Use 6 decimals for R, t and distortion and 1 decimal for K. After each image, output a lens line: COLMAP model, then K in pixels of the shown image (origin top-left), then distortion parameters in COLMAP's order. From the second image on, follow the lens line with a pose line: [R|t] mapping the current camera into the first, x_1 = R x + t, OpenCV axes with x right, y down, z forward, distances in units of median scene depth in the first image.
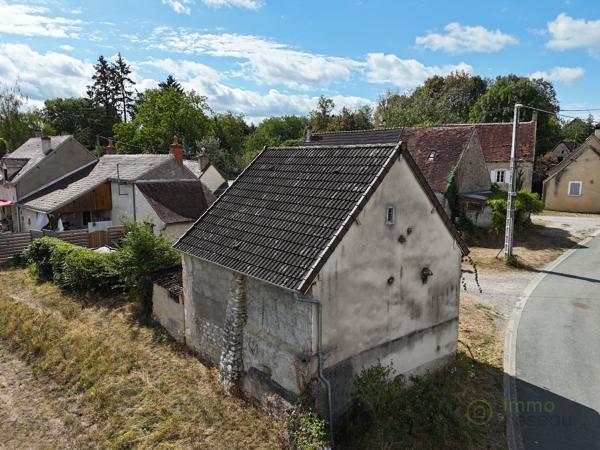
lens RADIAL K [[453.9, 0, 299.8], [0, 453.9, 216.0], [0, 0, 1]] dist [0.048056, -0.008243]
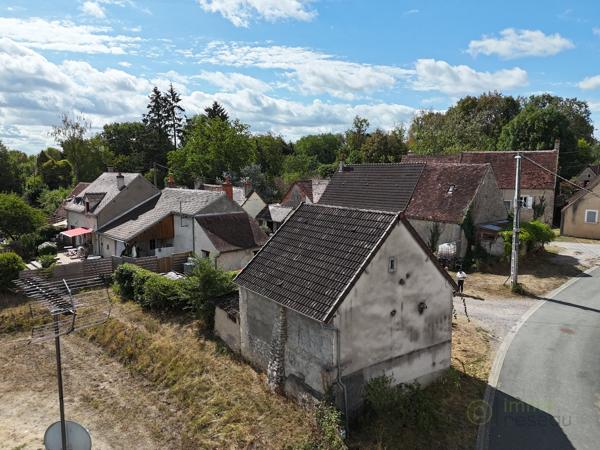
lens RADIAL K [[453.9, 0, 299.8], [0, 453.9, 216.0], [0, 0, 1]] dist [0.048056, -0.008243]
pose [[0.996634, 0.003135, -0.081916, 0.022183], [-0.004634, 0.999825, -0.018120, -0.080945], [0.081844, 0.018438, 0.996475, -0.255913]]
